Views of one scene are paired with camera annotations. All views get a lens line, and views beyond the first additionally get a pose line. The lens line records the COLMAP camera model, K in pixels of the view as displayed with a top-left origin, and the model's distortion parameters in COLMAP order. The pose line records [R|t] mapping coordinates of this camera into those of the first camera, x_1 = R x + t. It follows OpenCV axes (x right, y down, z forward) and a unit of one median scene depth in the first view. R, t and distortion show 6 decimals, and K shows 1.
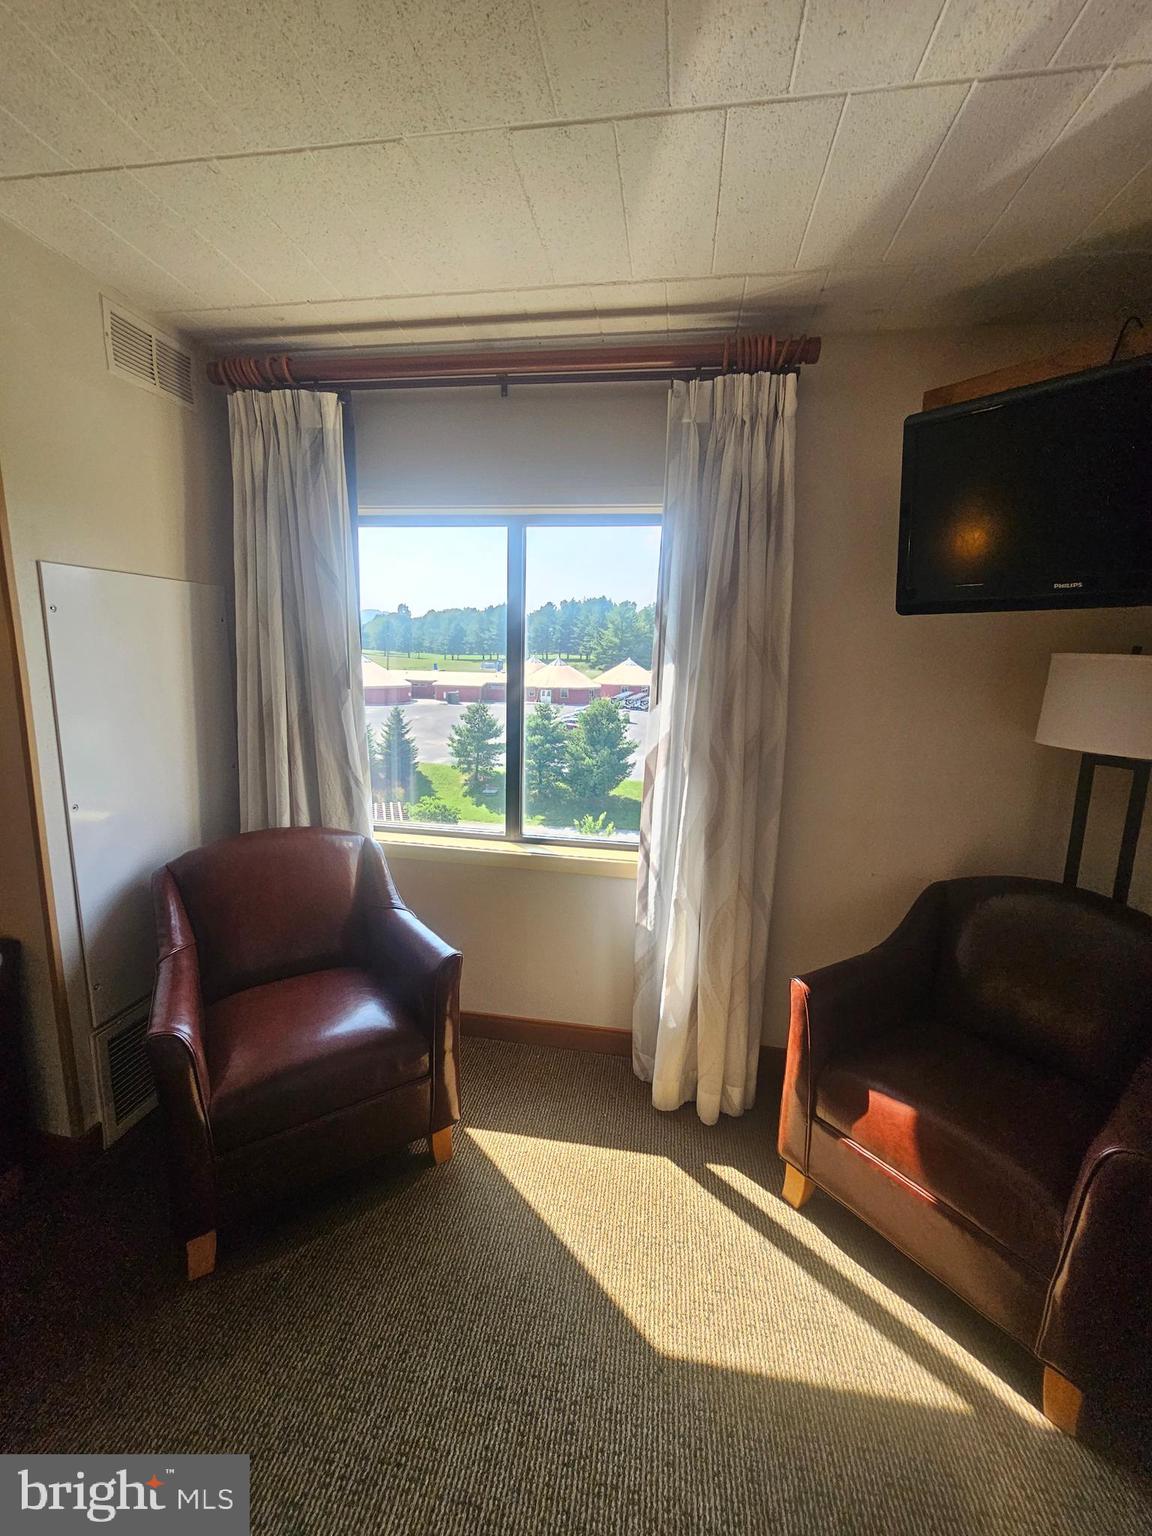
lens RADIAL K [[623.9, 0, 574.0], [0, 623.9, 762.4], [0, 0, 1]] dist [-0.001942, 0.000060]
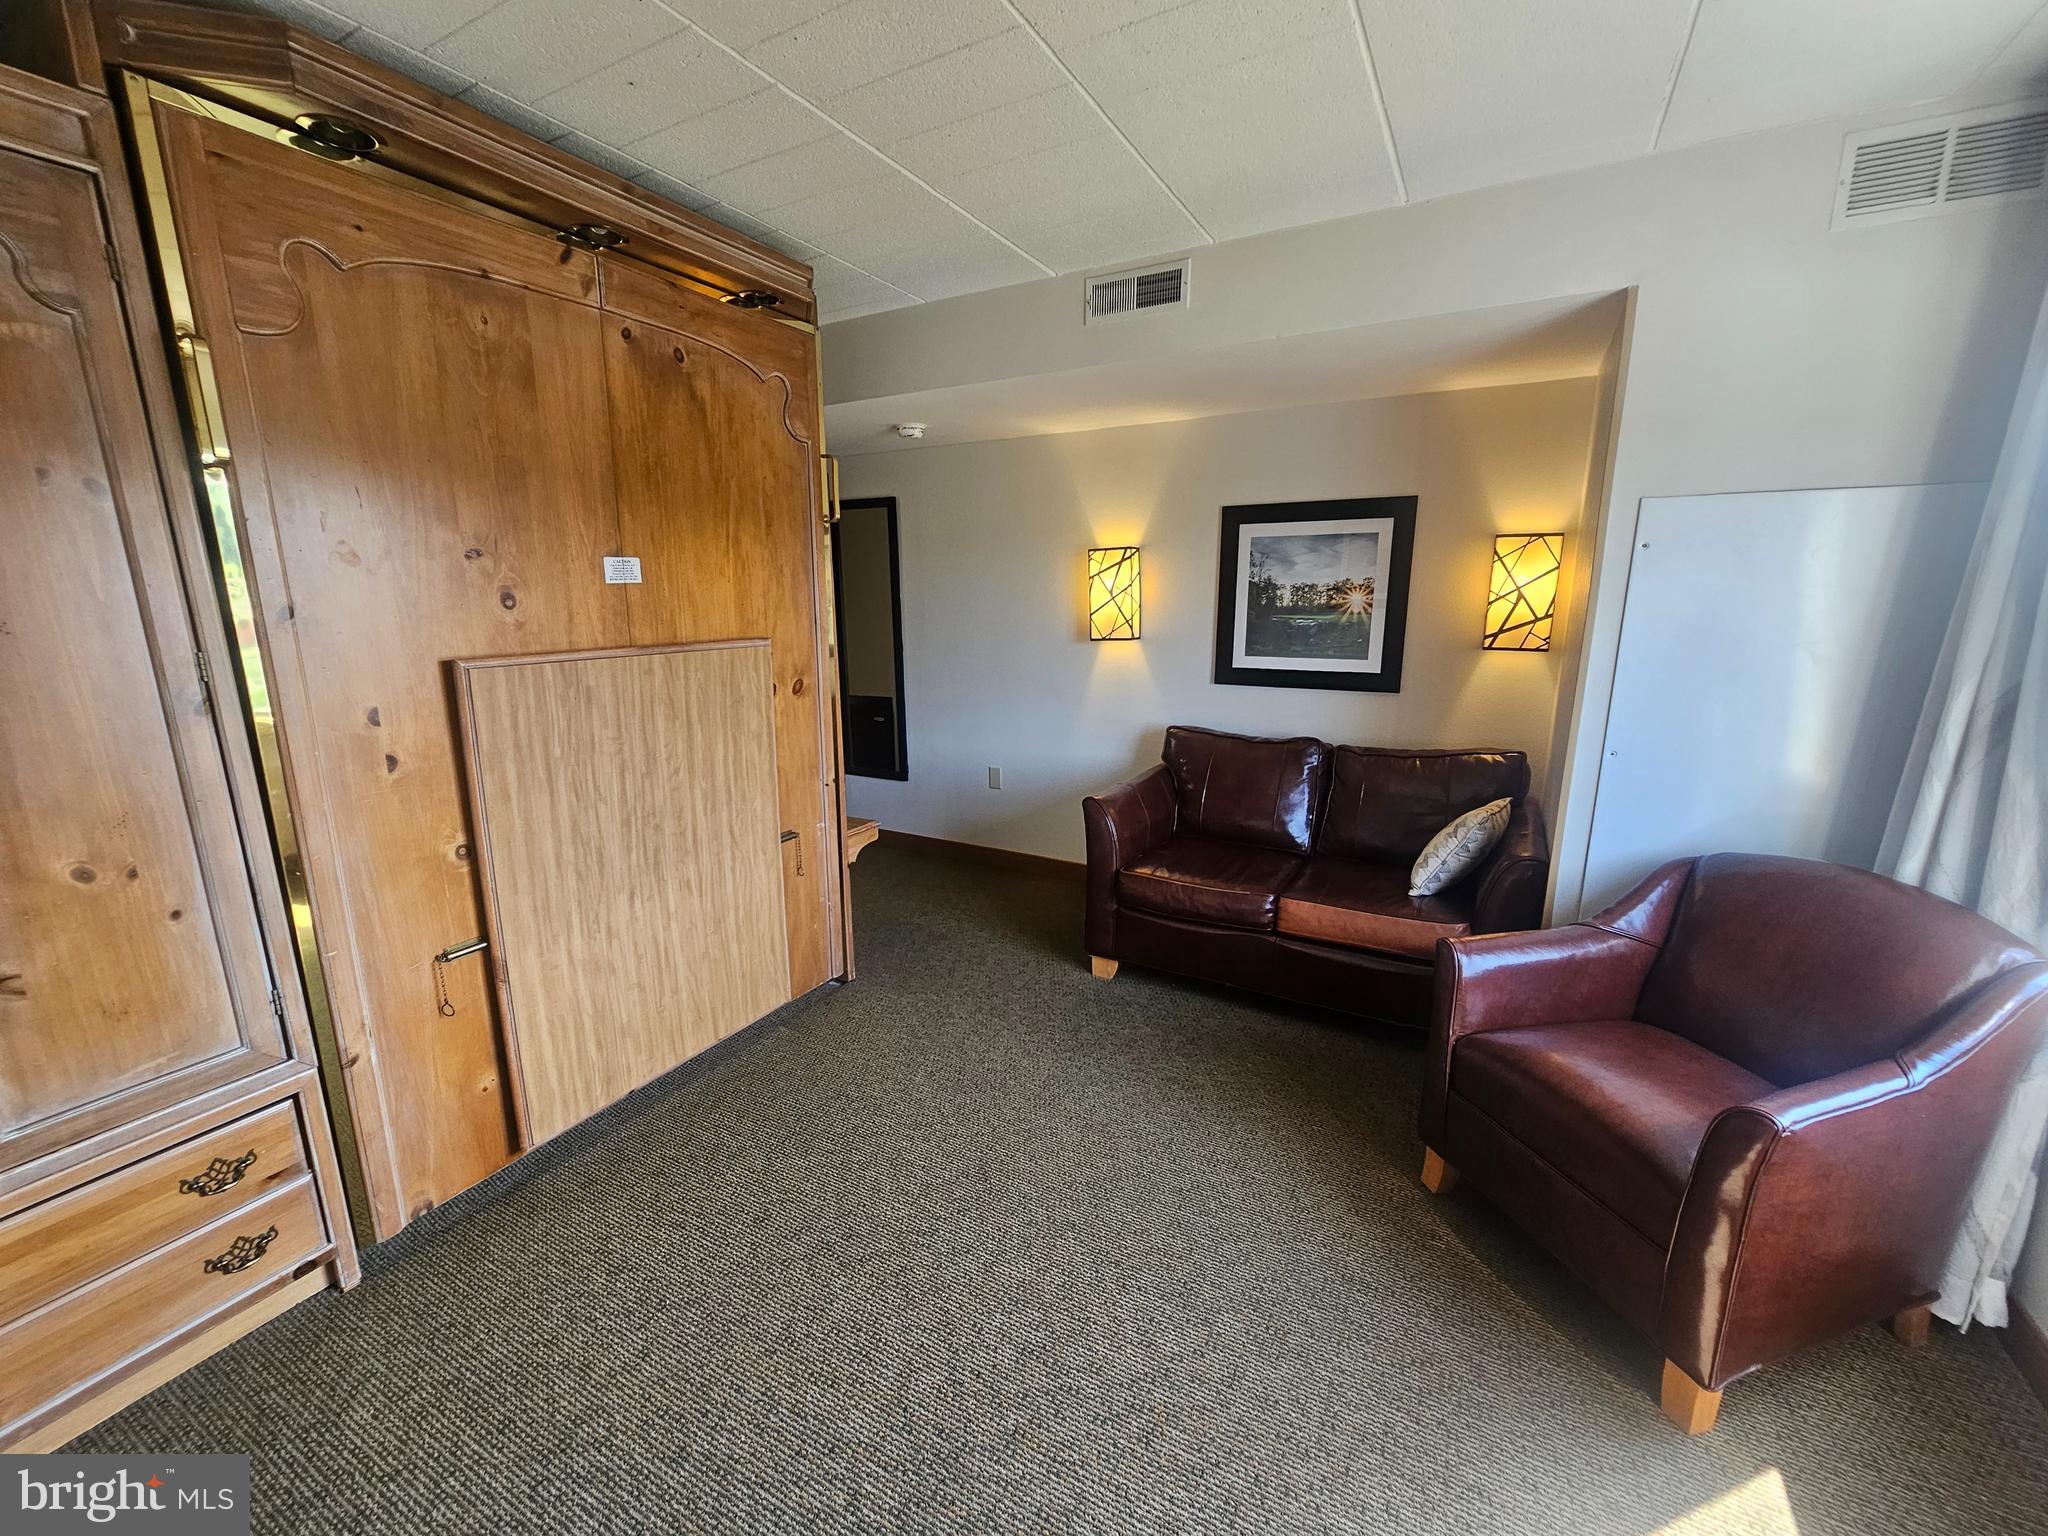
lens RADIAL K [[831.9, 0, 1023.4], [0, 831.9, 778.5], [0, 0, 1]] dist [-0.001942, 0.000060]
pose [[-0.349532, 0.186188, -0.918238, 0.646108], [-0.158595, 0.954155, 0.253841, -0.072637], [0.923404, 0.234353, -0.303980, 0.501252]]
